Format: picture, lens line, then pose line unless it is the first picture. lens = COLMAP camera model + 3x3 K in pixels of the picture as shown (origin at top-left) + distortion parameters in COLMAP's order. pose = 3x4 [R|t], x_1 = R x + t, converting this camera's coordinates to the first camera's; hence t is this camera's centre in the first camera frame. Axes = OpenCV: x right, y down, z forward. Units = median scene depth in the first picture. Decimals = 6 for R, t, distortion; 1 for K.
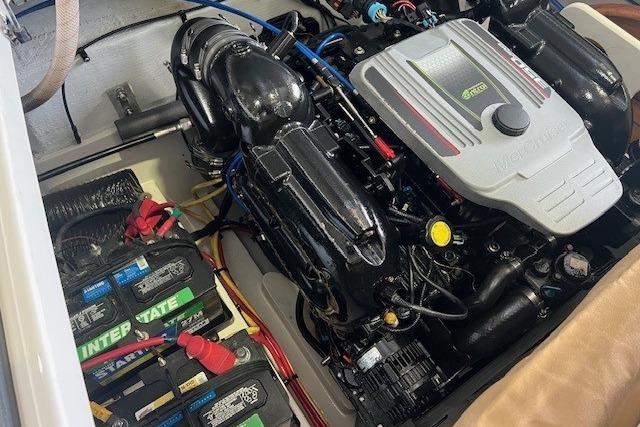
lens RADIAL K [[469.5, 0, 319.6], [0, 469.5, 212.9], [0, 0, 1]] dist [0.011214, -0.003681]
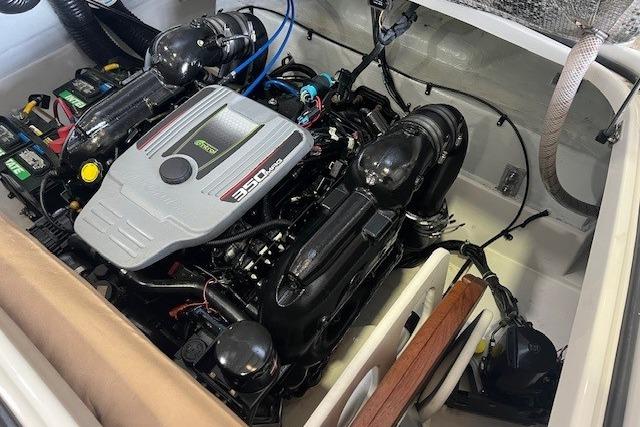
lens RADIAL K [[469.5, 0, 318.5], [0, 469.5, 217.3], [0, 0, 1]] dist [0.011214, -0.003681]
pose [[0.309078, 0.731324, -0.607977, 1.205924], [-0.813134, 0.534760, 0.229879, -0.635854], [0.493238, 0.423316, 0.759947, 0.320658]]
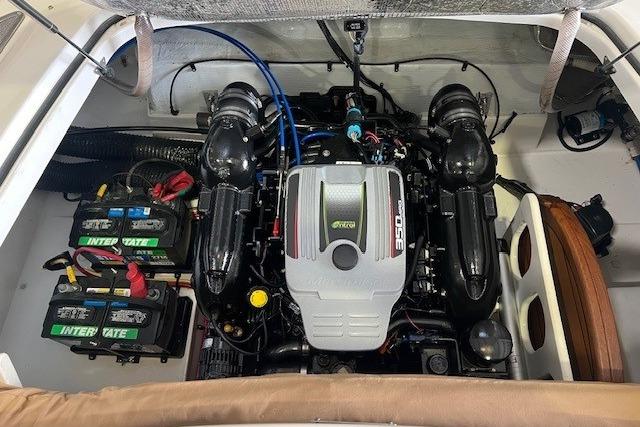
lens RADIAL K [[469.5, 0, 323.5], [0, 469.5, 212.2], [0, 0, 1]] dist [0.011214, -0.003681]
pose [[0.807164, 0.495290, -0.321208, 0.679119], [-0.471563, 0.868300, 0.153894, -0.458152], [0.355127, 0.027252, 0.934421, -0.285639]]
